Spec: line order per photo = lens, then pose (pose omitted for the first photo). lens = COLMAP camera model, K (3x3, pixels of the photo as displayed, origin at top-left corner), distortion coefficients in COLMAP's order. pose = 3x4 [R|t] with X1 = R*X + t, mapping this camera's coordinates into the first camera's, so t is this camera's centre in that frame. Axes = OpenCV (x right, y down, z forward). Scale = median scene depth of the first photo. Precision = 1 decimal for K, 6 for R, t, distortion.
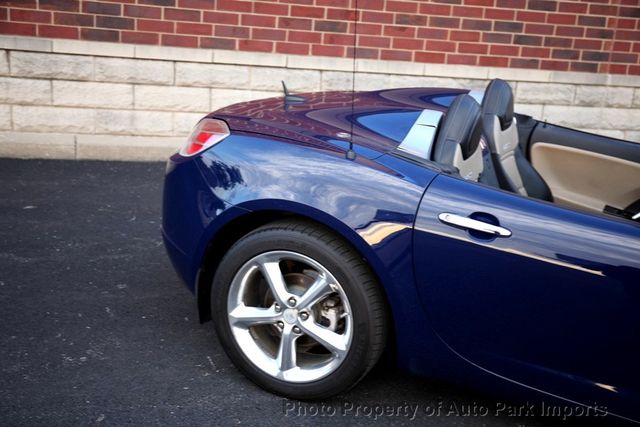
lens RADIAL K [[866.2, 0, 320.0], [0, 866.2, 213.5], [0, 0, 1]] dist [0.030606, 0.156093]
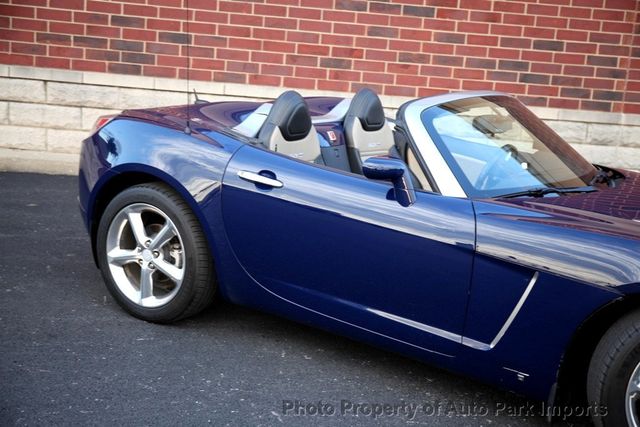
lens RADIAL K [[980.7, 0, 320.0], [0, 980.7, 213.5], [0, 0, 1]] dist [0.065658, 0.145354]
pose [[0.984336, 0.028872, -0.173920, 0.204440], [-0.044353, 0.995325, -0.085794, 0.073340], [0.170630, 0.092164, 0.981015, -0.177851]]
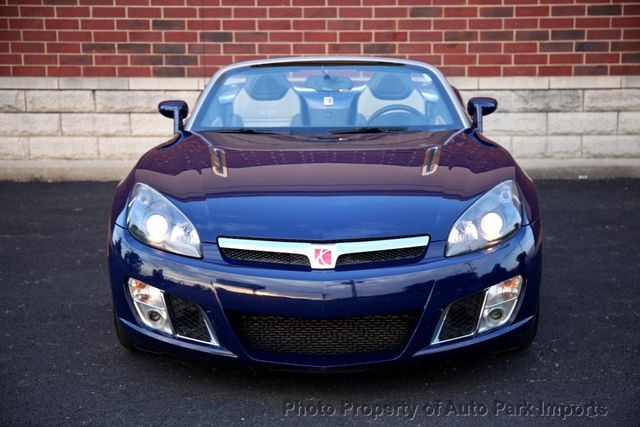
lens RADIAL K [[1091.5, 0, 320.0], [0, 1091.5, 213.5], [0, 0, 1]] dist [0.077505, 0.310926]
pose [[0.953789, -0.036331, -0.298272, 0.321761], [0.008058, 0.995399, -0.095476, 0.106189], [0.300369, 0.088661, 0.949694, -0.255836]]
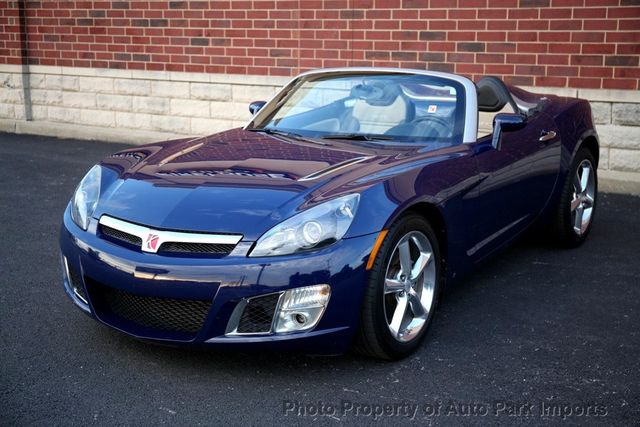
lens RADIAL K [[912.7, 0, 317.5], [0, 912.7, 227.3], [0, 0, 1]] dist [0.046754, 0.099737]
pose [[0.657923, 0.079064, -0.748924, 0.608103], [-0.146320, 0.988943, -0.024137, 0.065338], [0.738734, 0.125463, 0.662217, 0.004449]]
